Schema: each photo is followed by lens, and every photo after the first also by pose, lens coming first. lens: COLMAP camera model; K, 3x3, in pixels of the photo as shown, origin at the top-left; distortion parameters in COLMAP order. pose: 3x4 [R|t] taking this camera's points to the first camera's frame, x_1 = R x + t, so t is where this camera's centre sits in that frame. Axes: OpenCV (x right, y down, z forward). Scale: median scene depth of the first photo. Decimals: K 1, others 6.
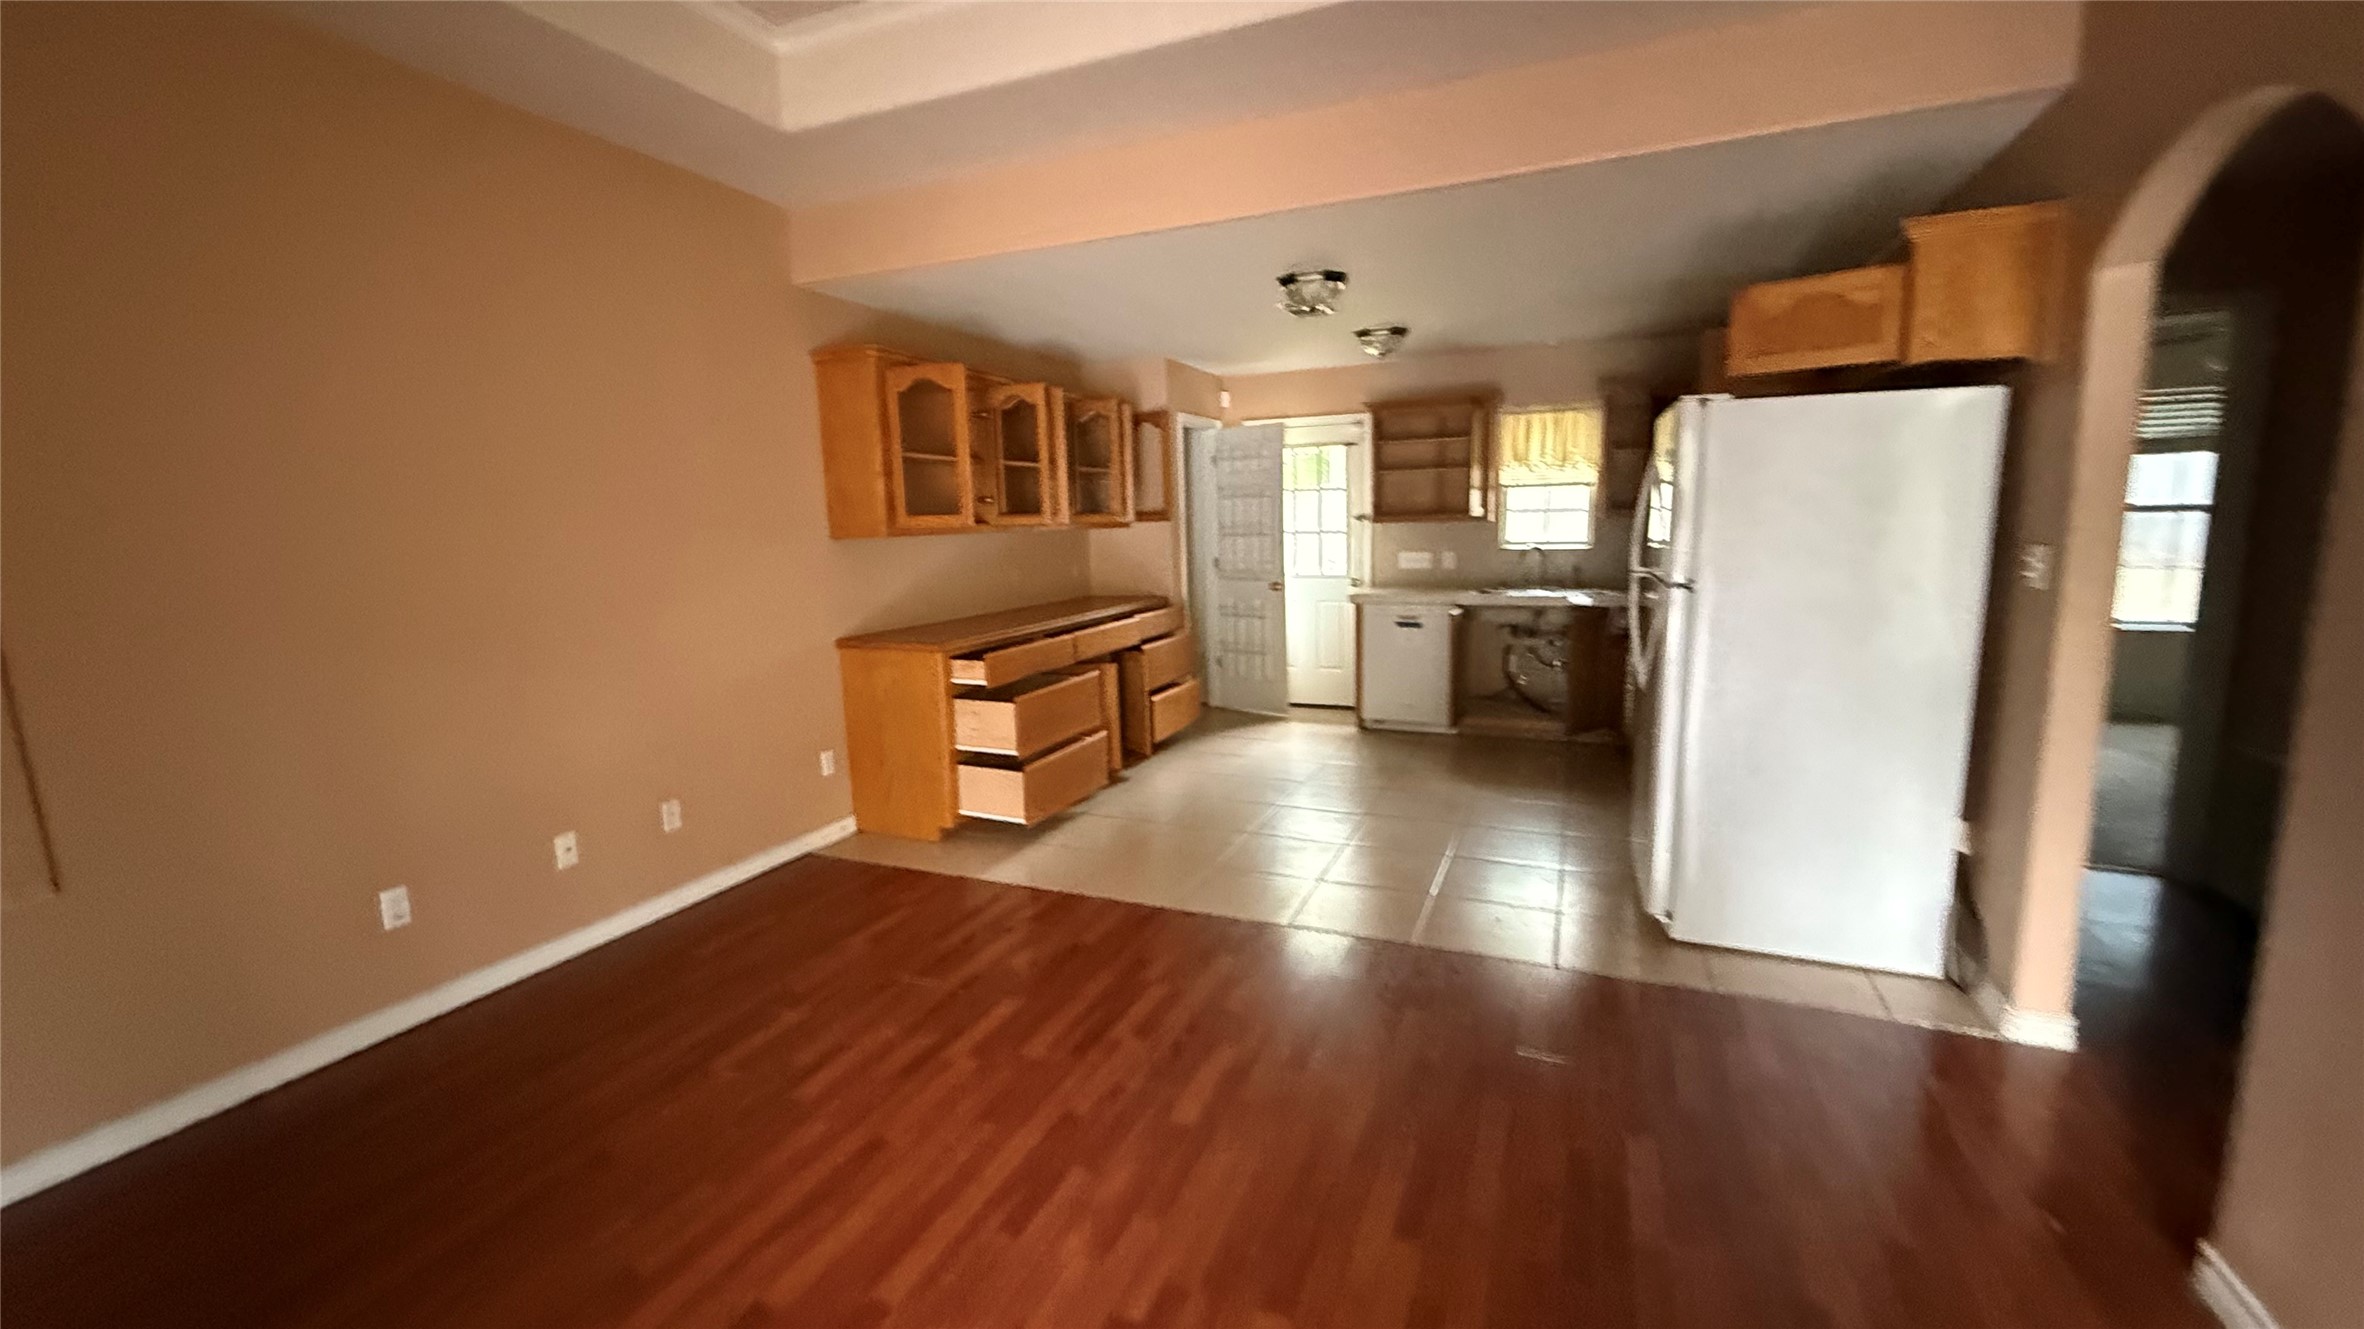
lens RADIAL K [[945.2, 0, 1182.4], [0, 945.2, 659.9], [0, 0, 1]] dist [0.001754, 0.000036]
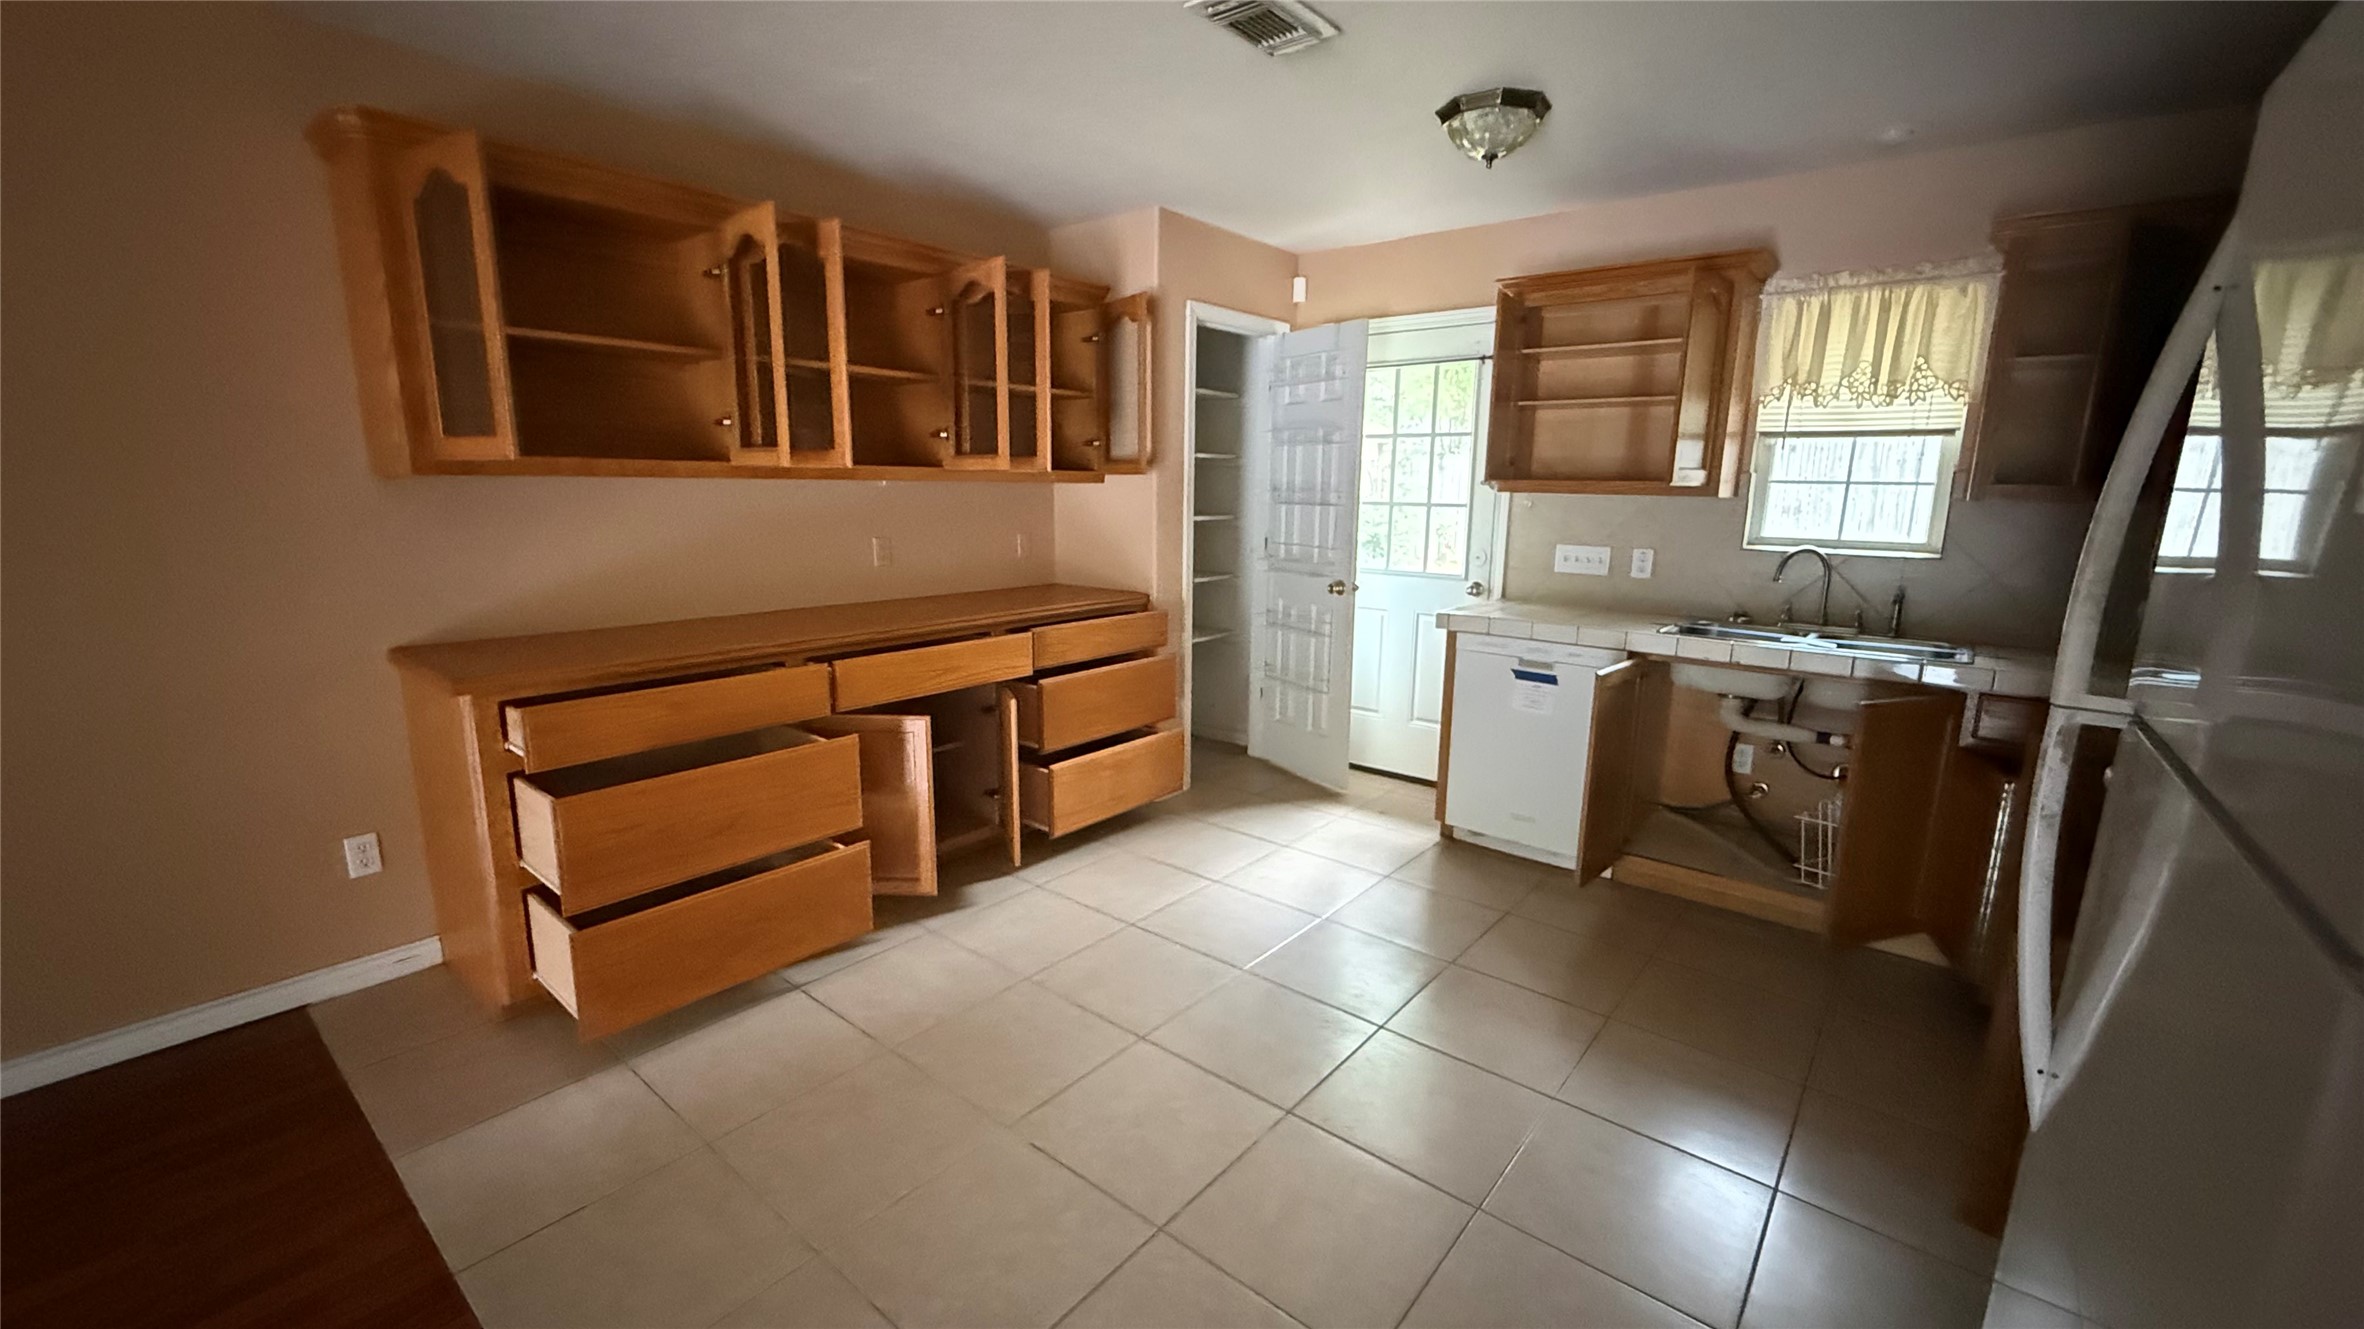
lens RADIAL K [[945.2, 0, 1182.4], [0, 945.2, 659.9], [0, 0, 1]] dist [0.001754, 0.000036]
pose [[0.958685, 0.089896, -0.269893, 0.208665], [-0.079132, 0.995583, 0.050526, -0.065186], [0.273243, -0.027081, 0.961564, 0.448906]]
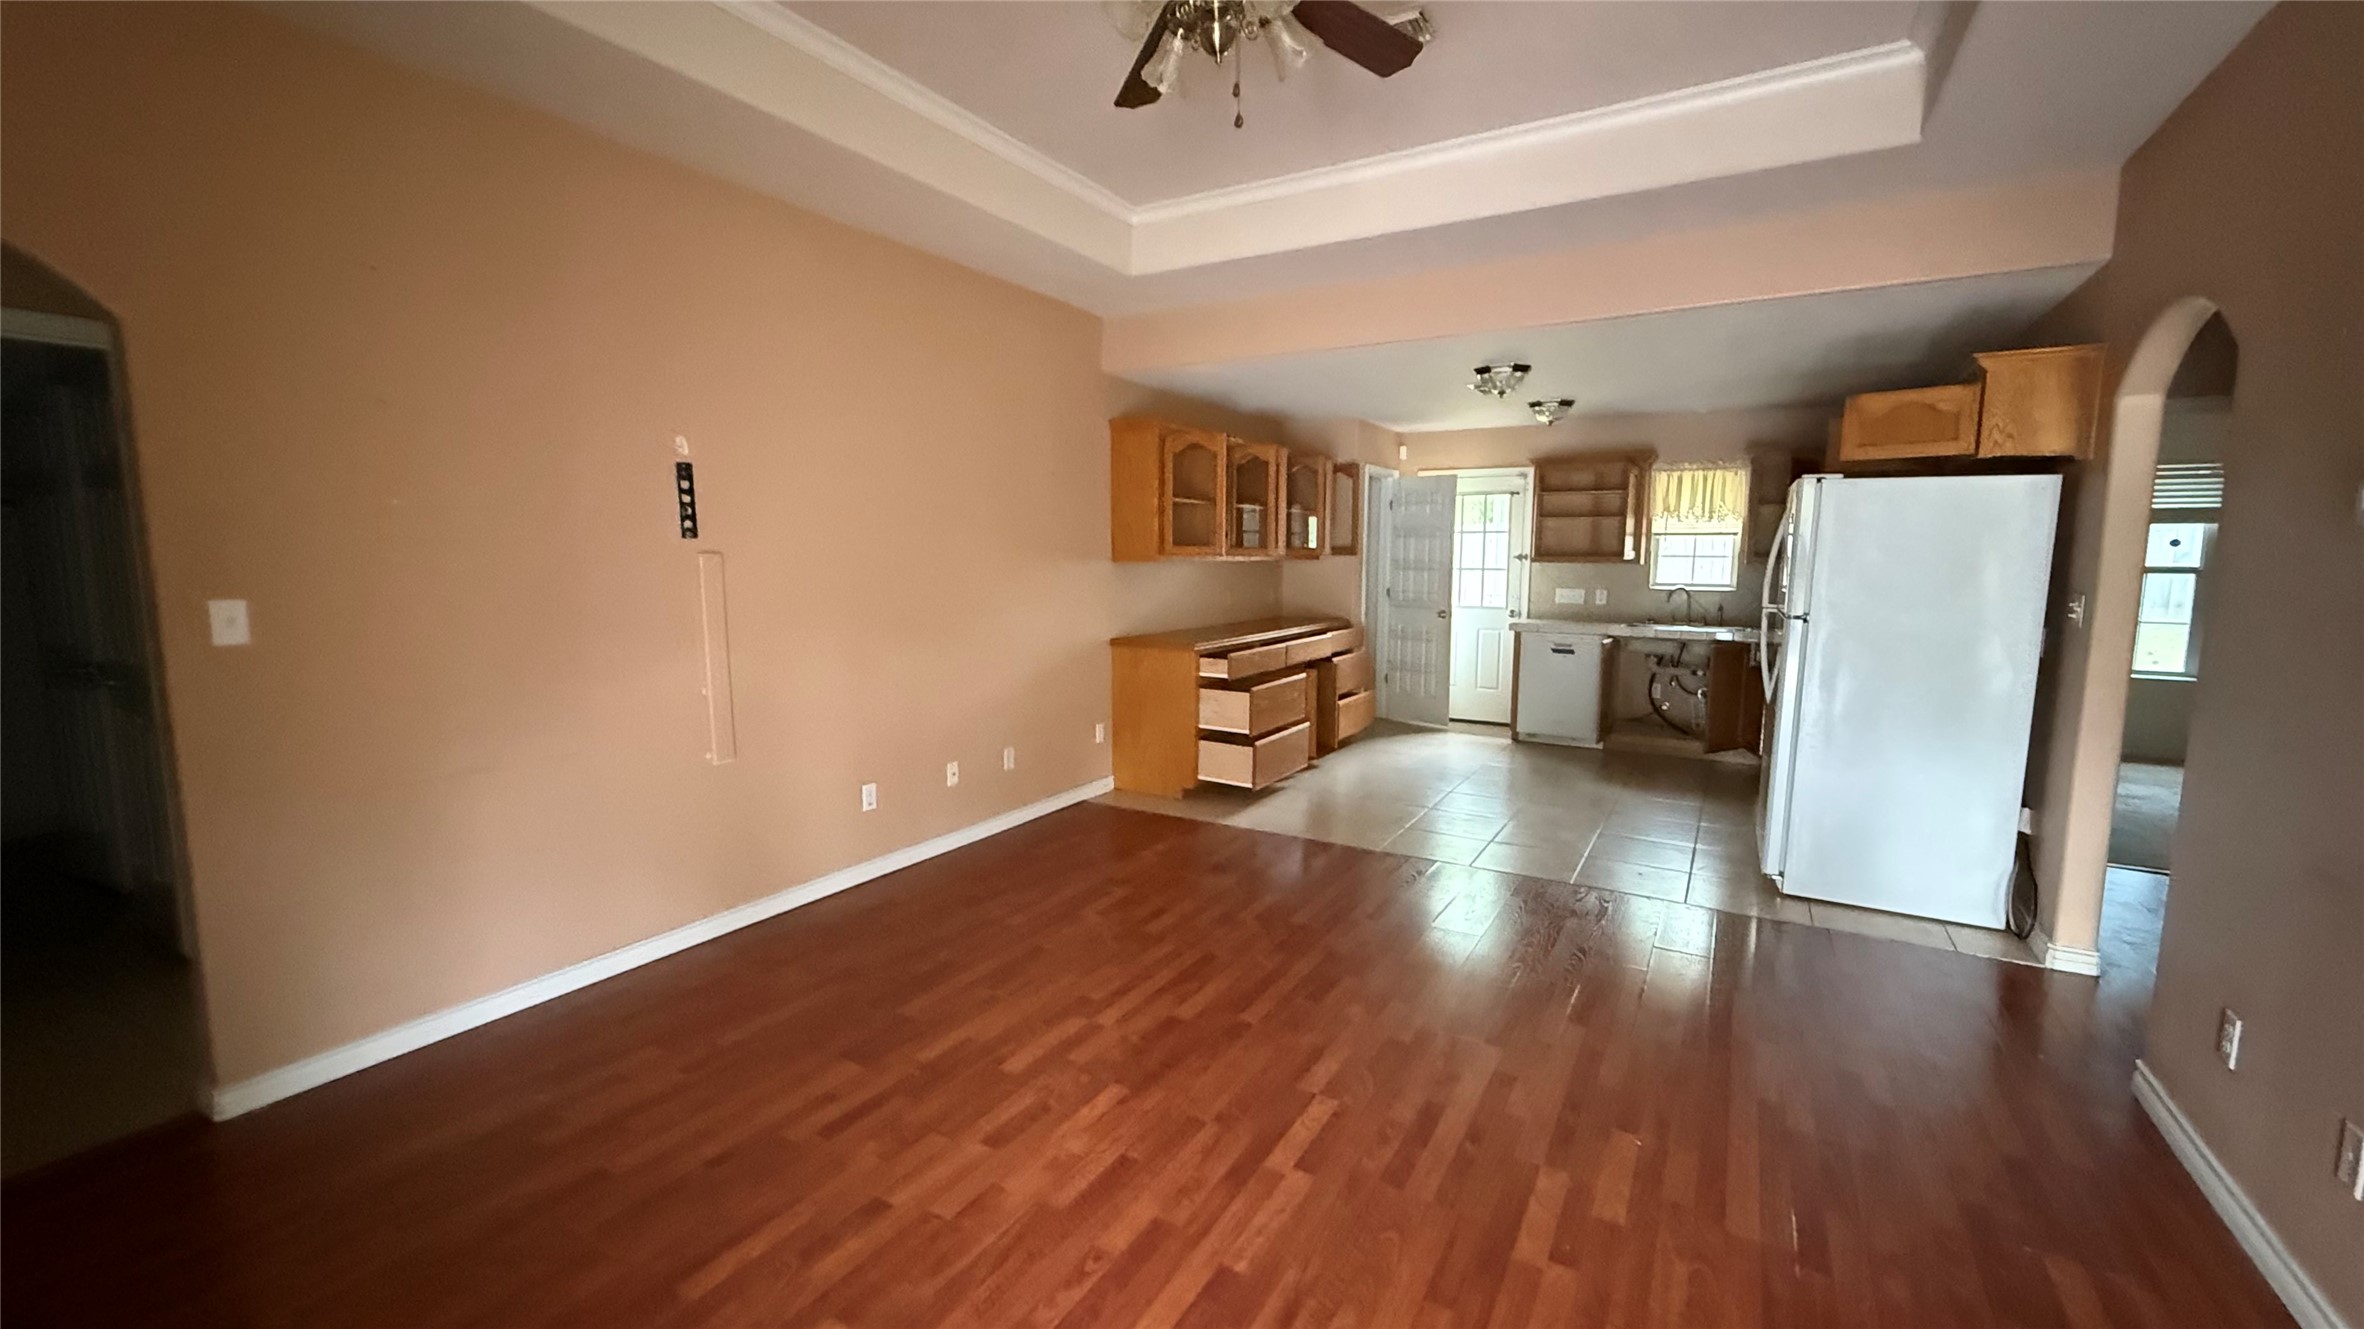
lens RADIAL K [[936.0, 0, 1182.0], [0, 936.0, 664.5], [0, 0, 1]] dist [0.000773, 0.000098]
pose [[0.990287, 0.045595, -0.131352, -0.076281], [-0.049058, 0.998525, -0.023251, 0.030634], [0.130098, 0.029469, 0.991063, -0.208021]]
